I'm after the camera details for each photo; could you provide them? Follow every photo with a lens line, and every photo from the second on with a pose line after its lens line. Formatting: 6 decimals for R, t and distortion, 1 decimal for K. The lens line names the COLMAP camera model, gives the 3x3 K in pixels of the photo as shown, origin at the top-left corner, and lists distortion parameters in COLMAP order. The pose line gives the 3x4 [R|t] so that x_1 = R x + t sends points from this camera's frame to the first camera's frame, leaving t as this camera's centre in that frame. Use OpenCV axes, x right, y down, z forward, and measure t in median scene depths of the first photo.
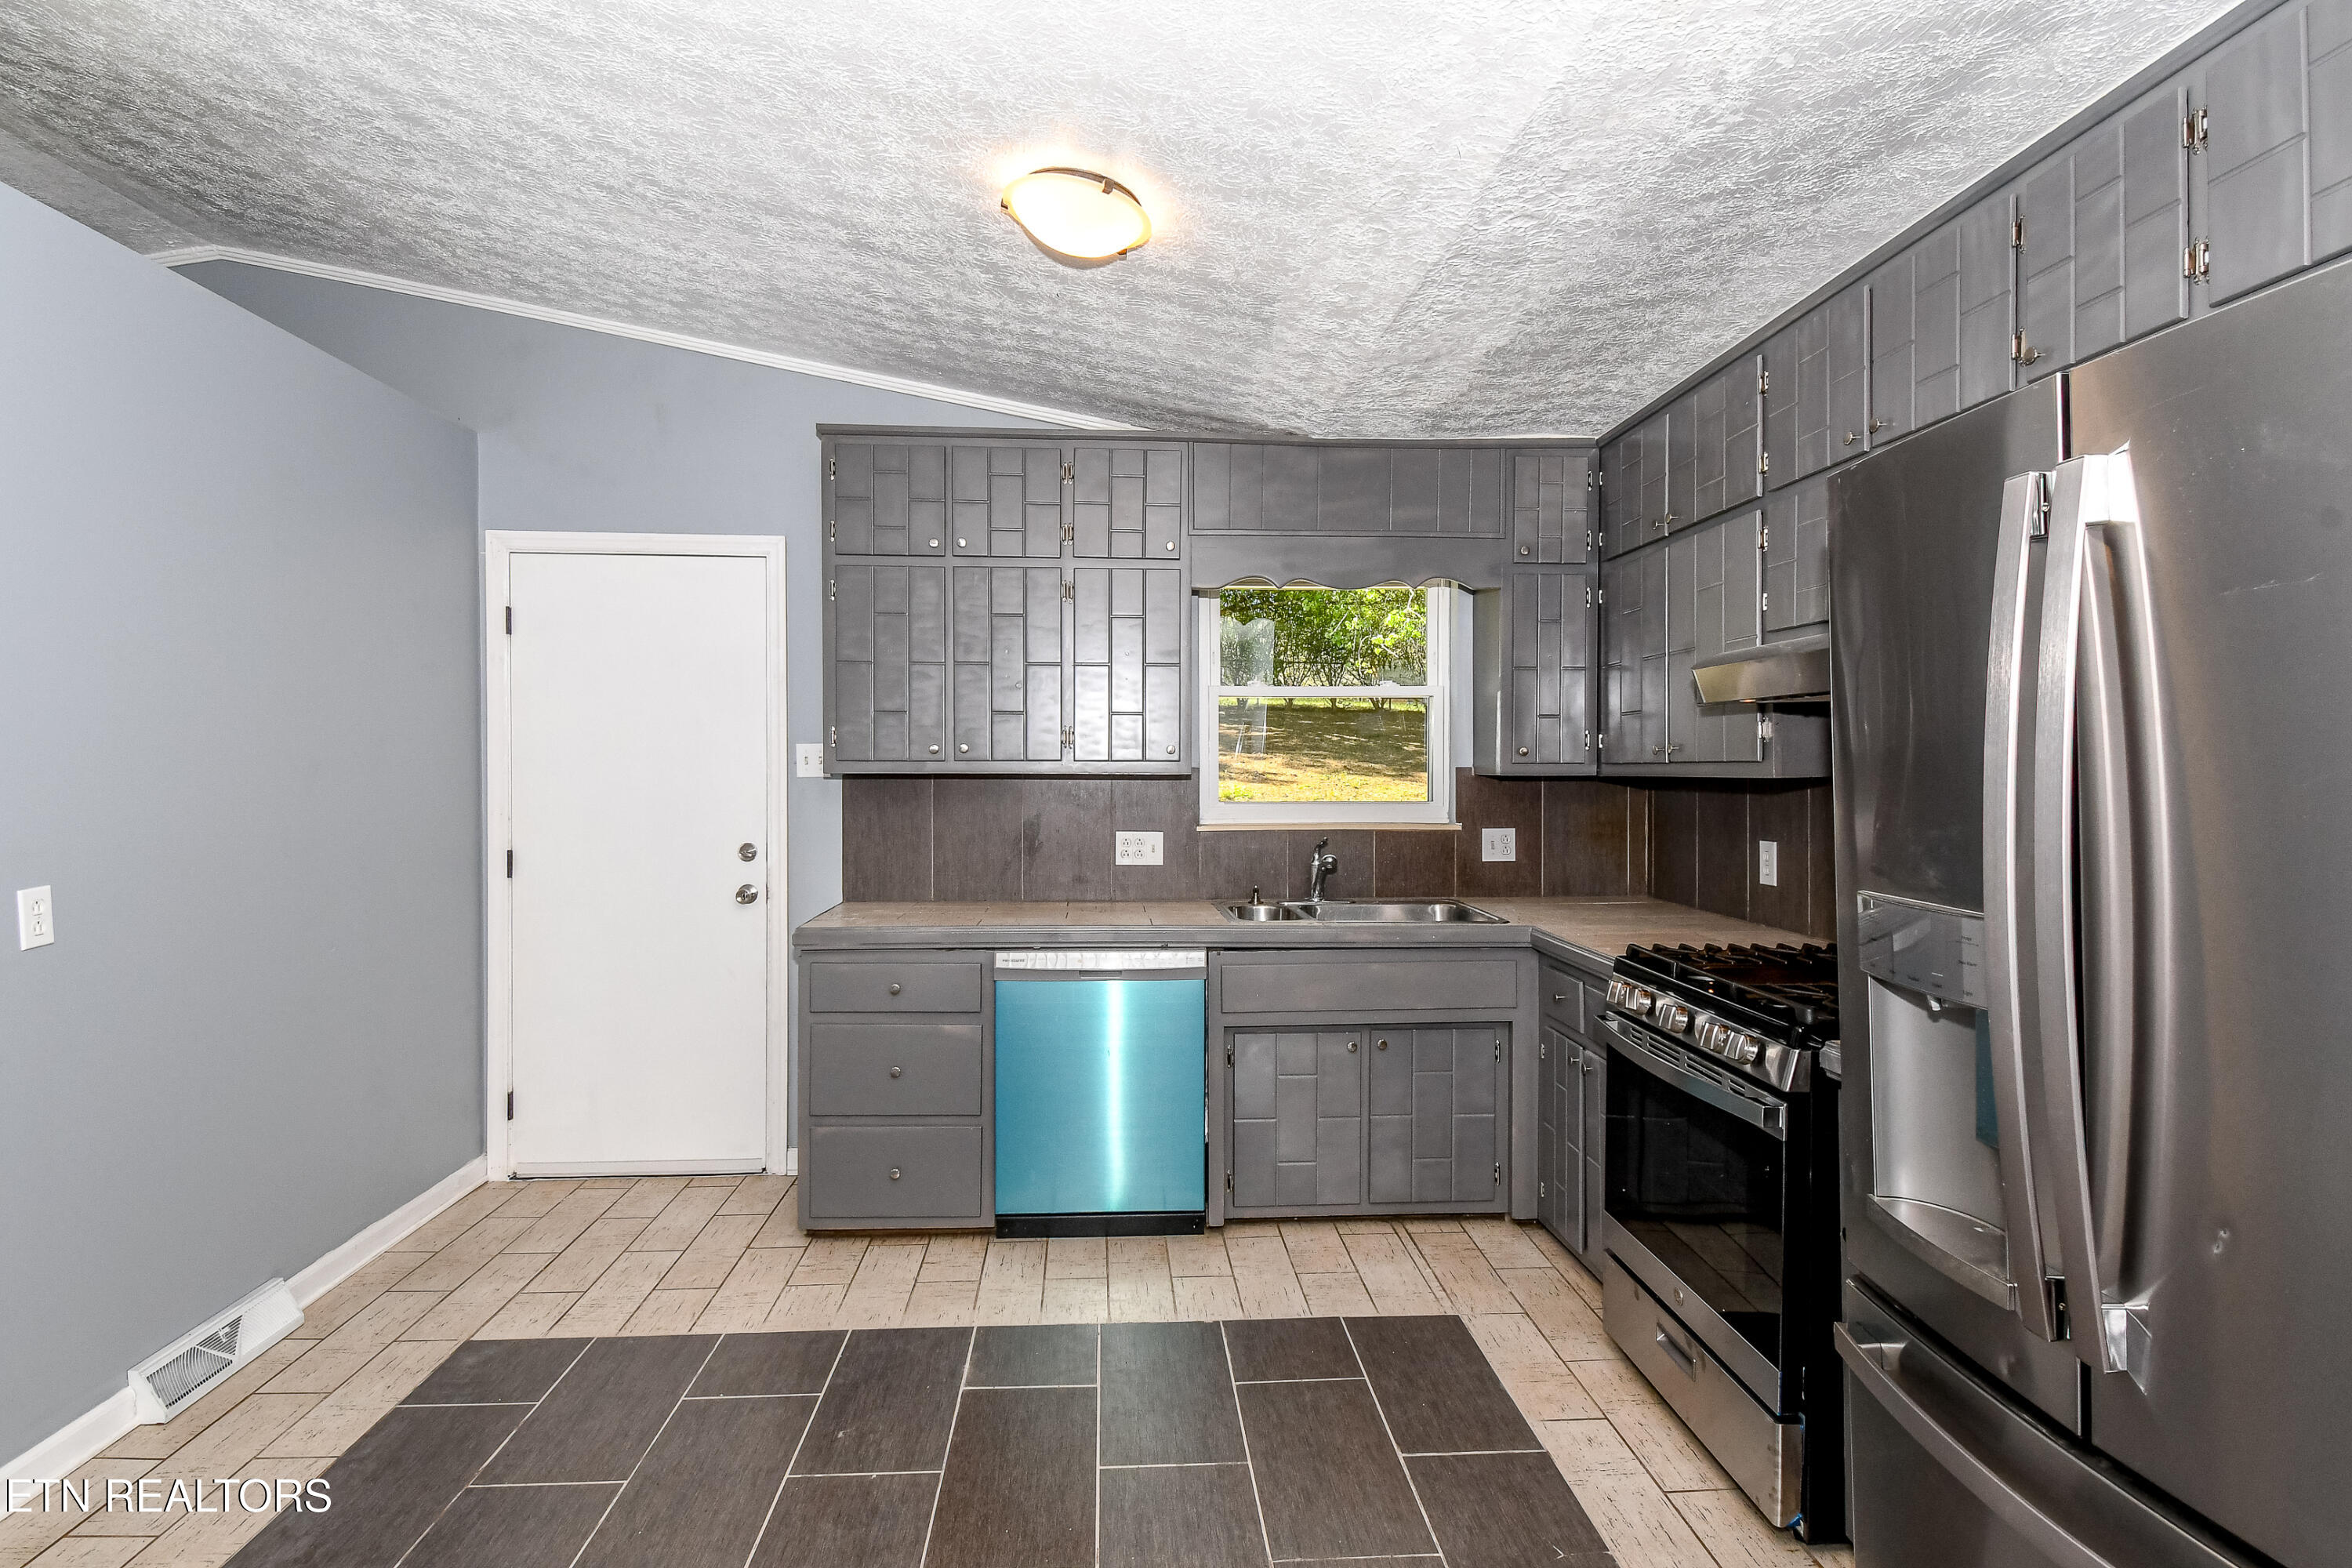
lens RADIAL K [[1226.2, 0, 1099.2], [0, 1226.2, 782.7], [0, 0, 1]] dist [0.014805, -0.000920]
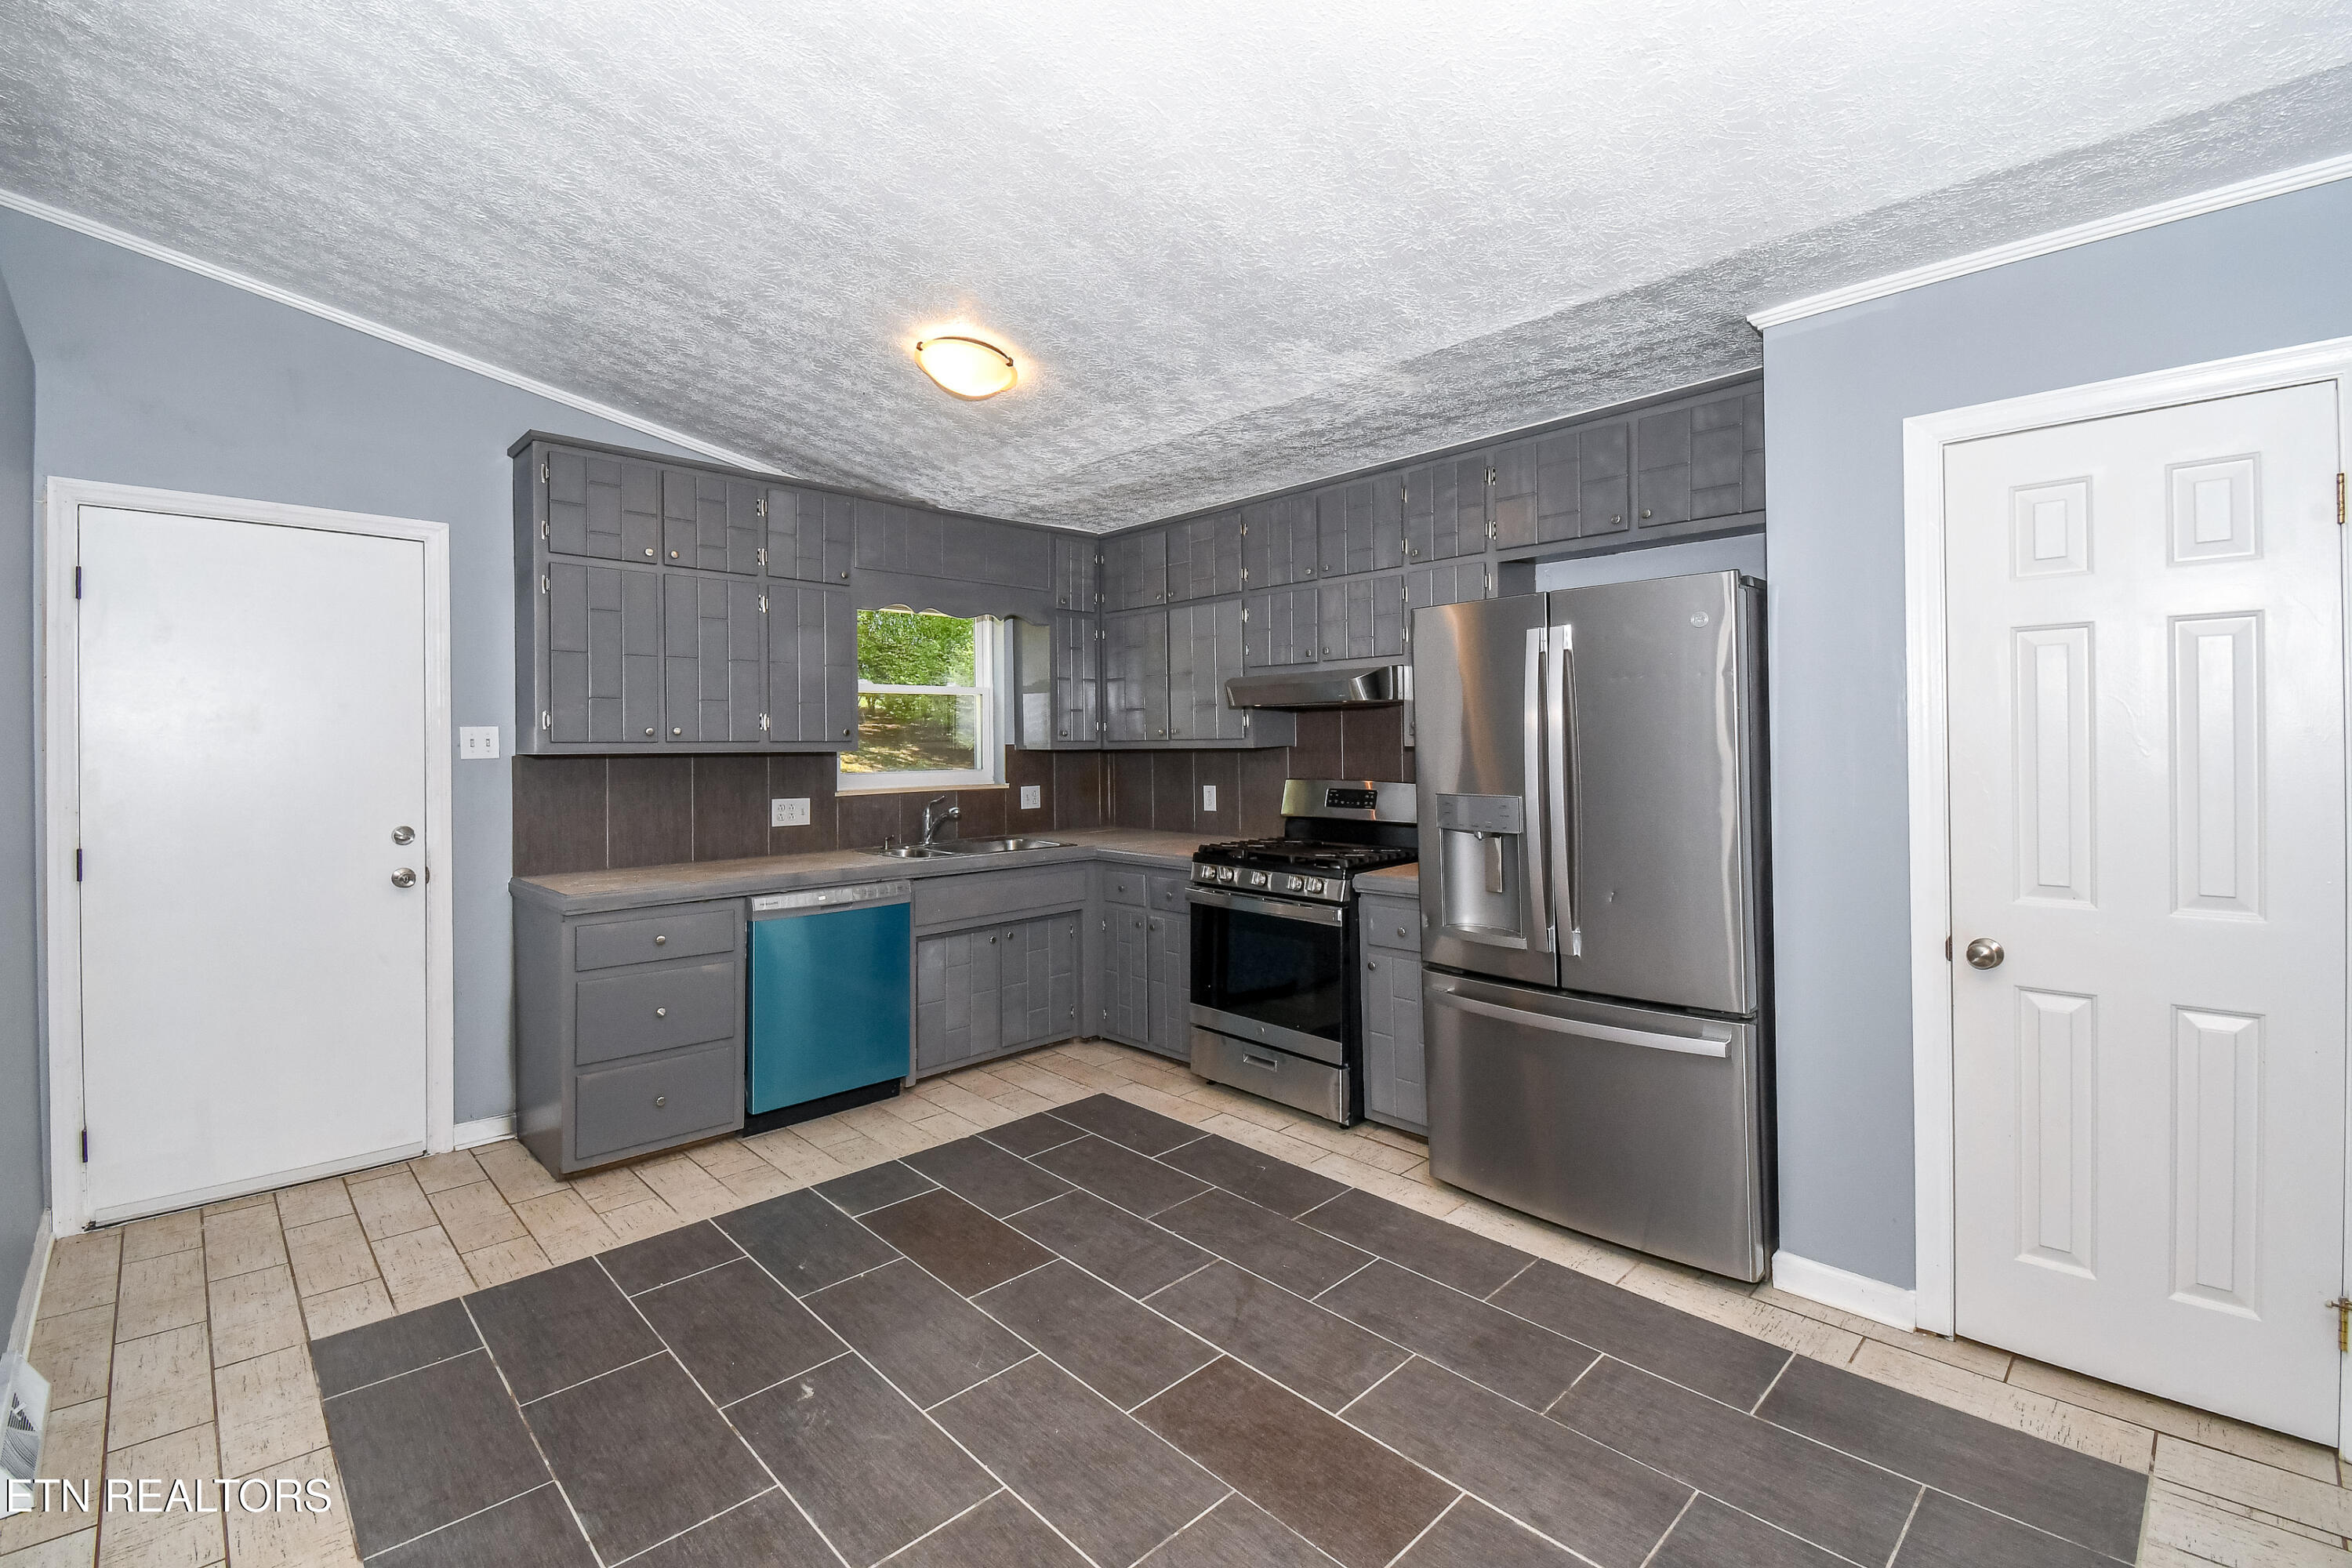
lens RADIAL K [[1051.7, 0, 1164.8], [0, 1051.7, 733.5], [0, 0, 1]] dist [0.002570, -0.015725]
pose [[0.746172, -0.000245, 0.665753, -0.467057], [0.019074, 0.999597, -0.021010, 0.004544], [-0.665480, 0.028376, 0.745876, -0.054640]]
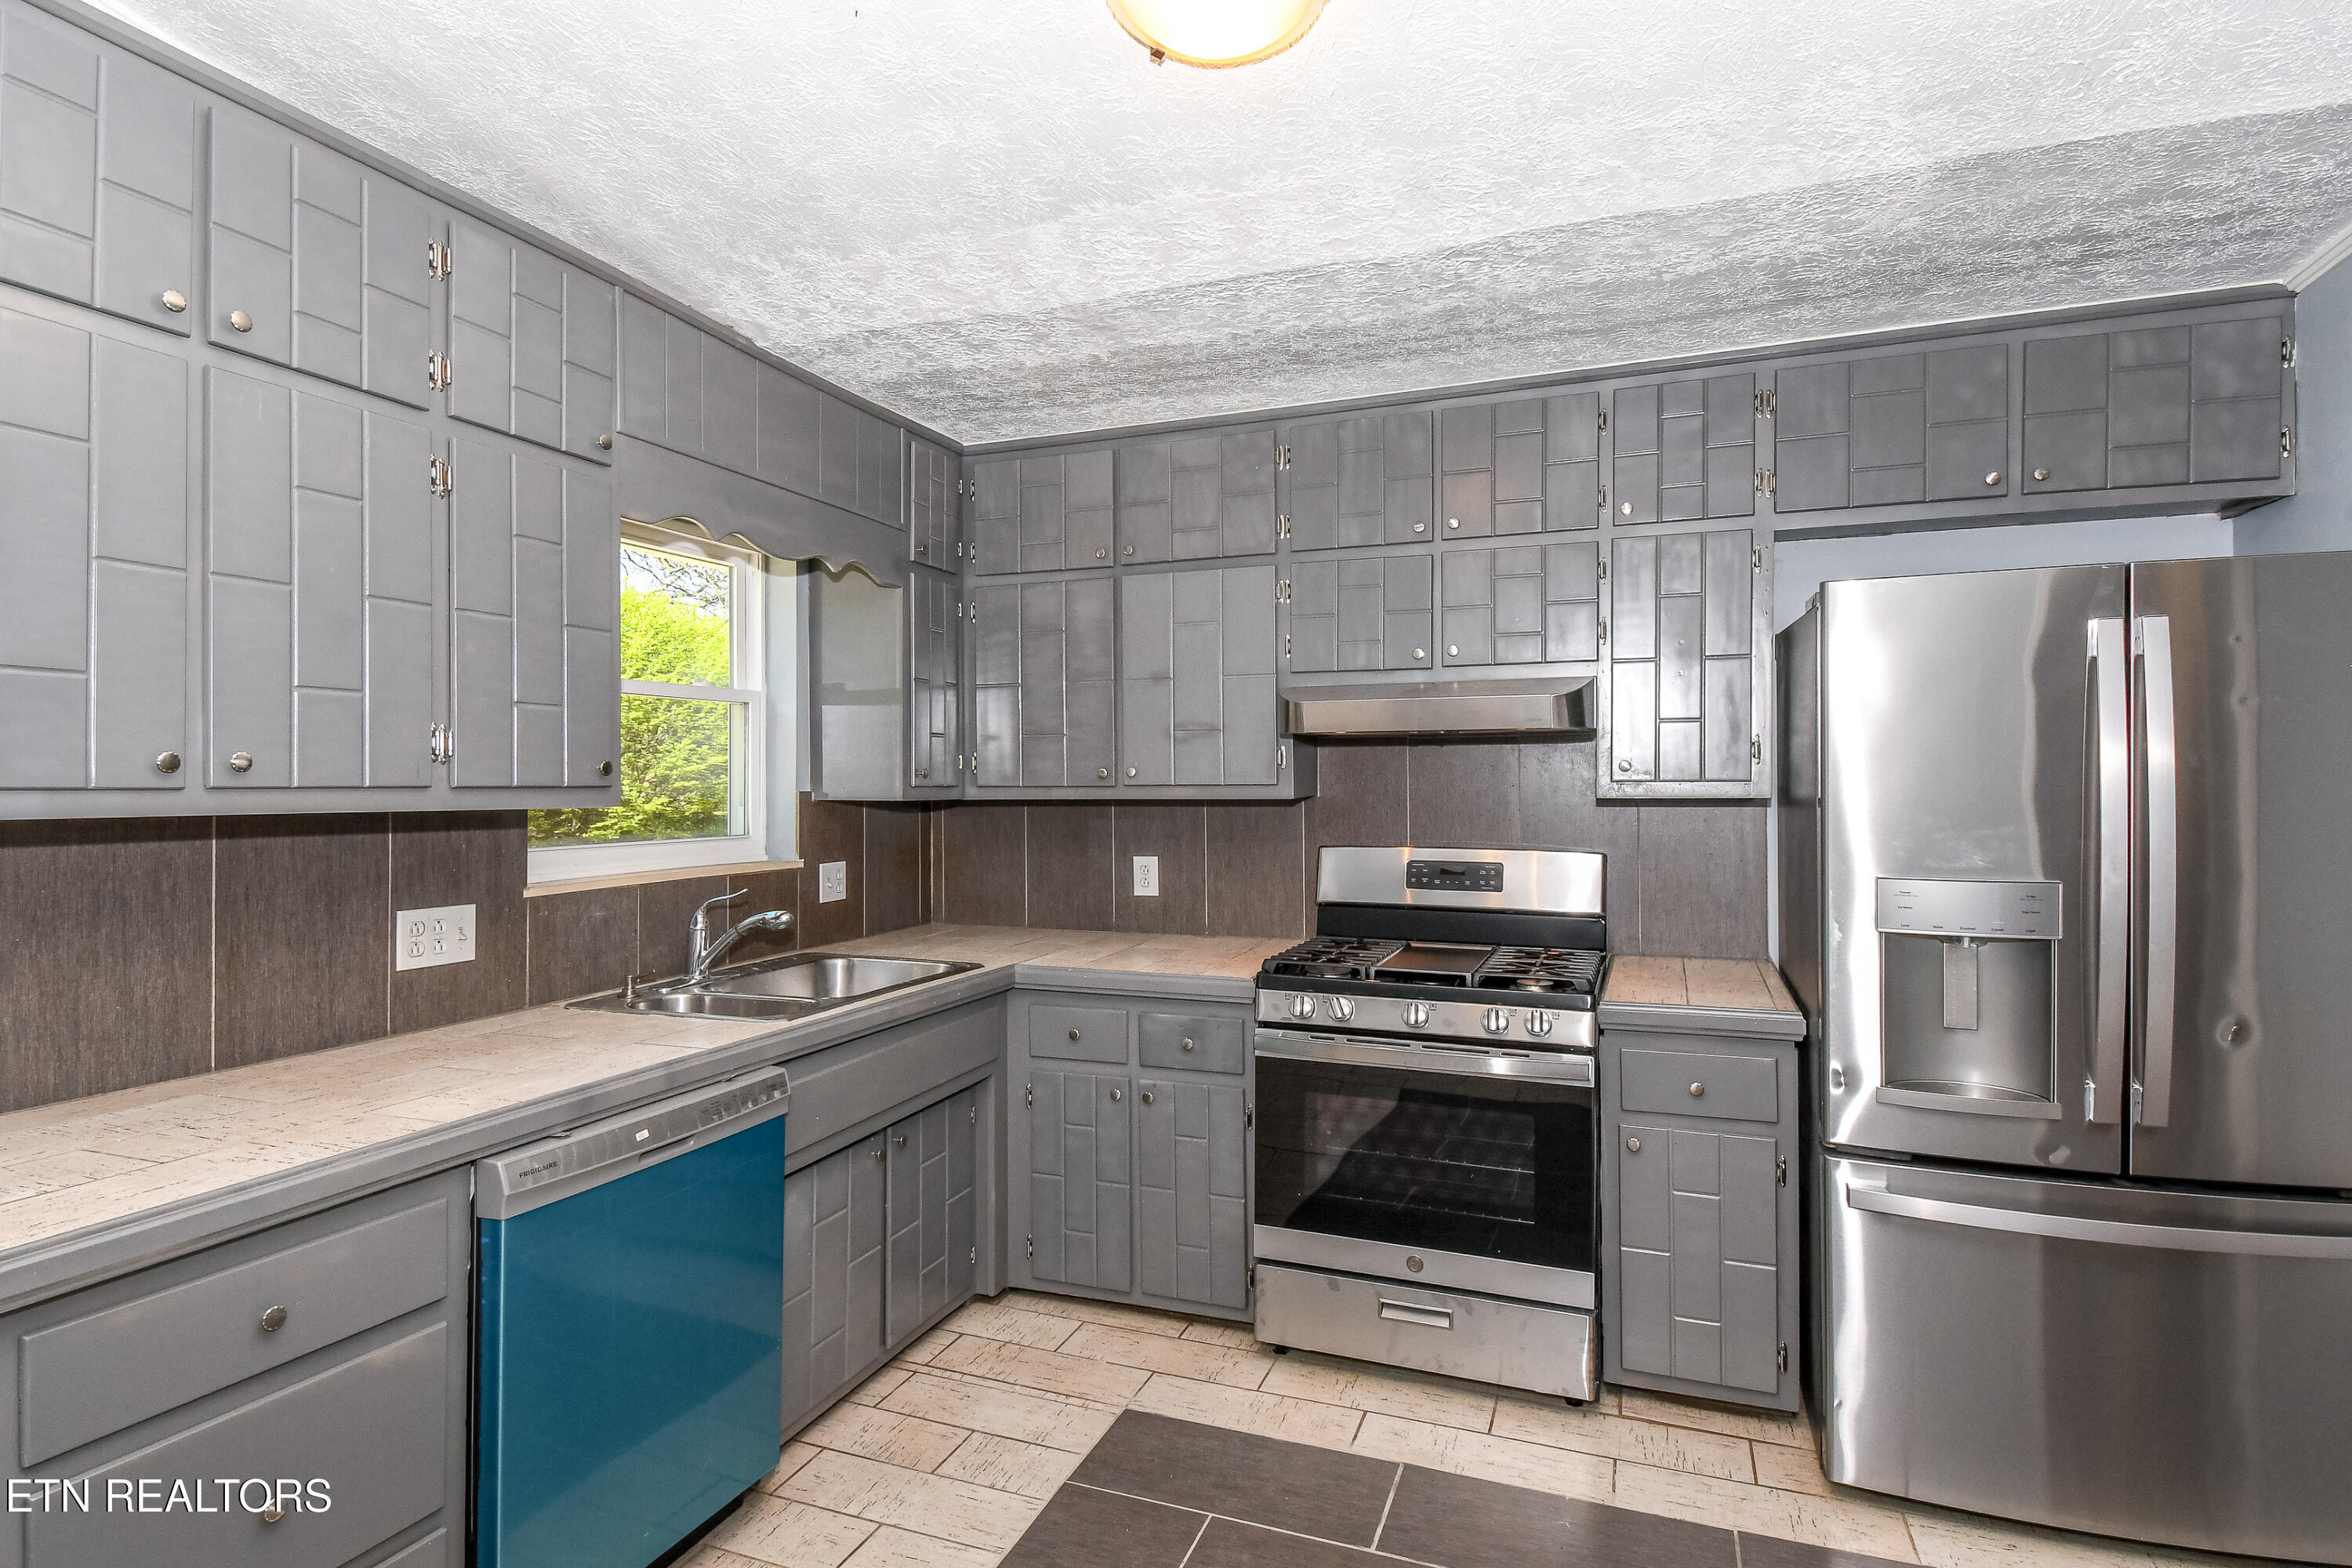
lens RADIAL K [[1207.4, 0, 1189.3], [0, 1207.4, 766.4], [0, 0, 1]] dist [-0.001540, -0.000934]
pose [[0.373238, 0.010338, 0.927678, -0.435612], [0.018036, 0.999668, -0.018397, -0.011929], [-0.927560, 0.023598, 0.372928, 0.539845]]
